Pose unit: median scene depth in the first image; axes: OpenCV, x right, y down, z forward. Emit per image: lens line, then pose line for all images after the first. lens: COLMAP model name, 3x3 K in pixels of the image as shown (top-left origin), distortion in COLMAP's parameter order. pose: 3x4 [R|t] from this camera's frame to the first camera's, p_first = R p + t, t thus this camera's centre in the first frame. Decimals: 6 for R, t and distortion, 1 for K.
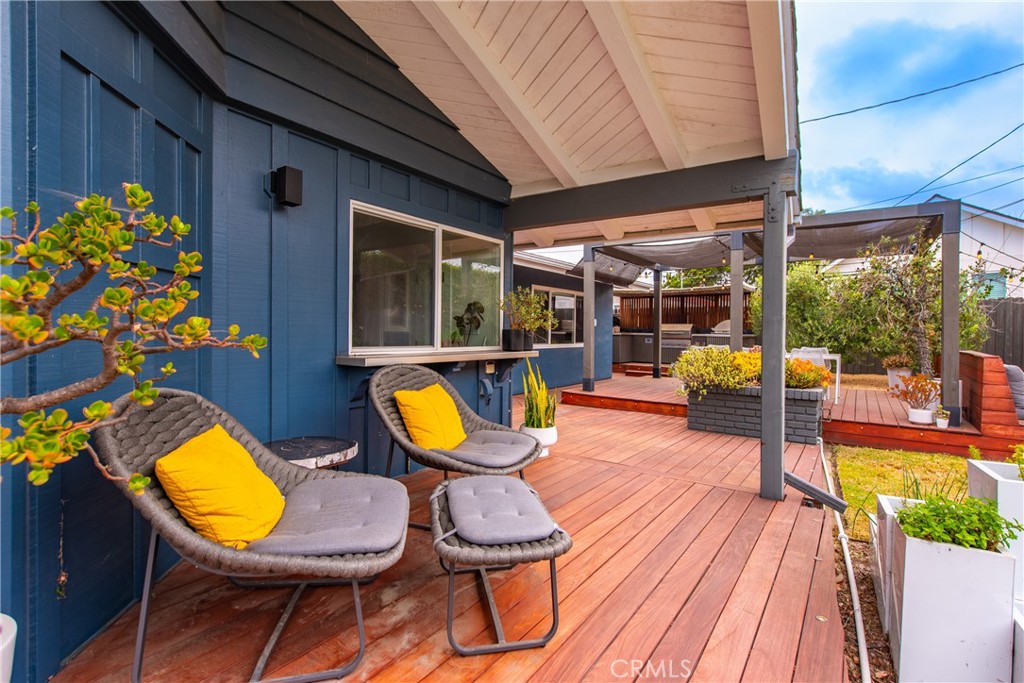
lens RADIAL K [[500.2, 0, 512.0], [0, 500.2, 341.5], [0, 0, 1]] dist [0.000600, 0.000009]
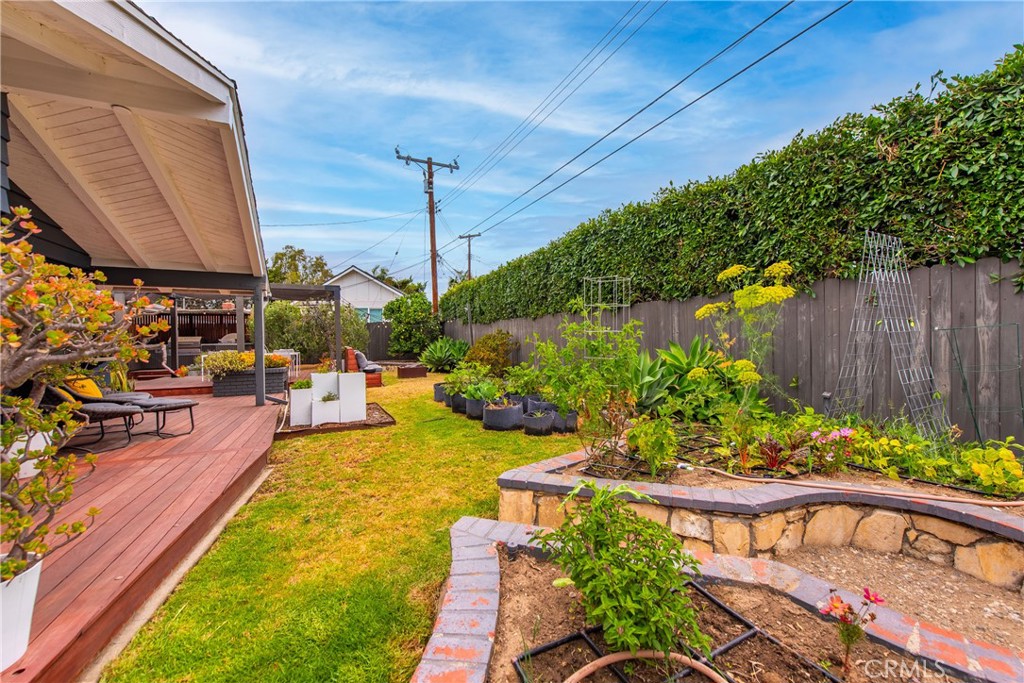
lens RADIAL K [[404.8, 0, 512.0], [0, 404.8, 341.5], [0, 0, 1]] dist [0.000913, 0.000274]
pose [[0.519762, -0.023098, 0.853999, -0.333045], [0.035131, 0.999367, 0.005649, 0.005774], [-0.853588, 0.027066, 0.520244, -0.684728]]
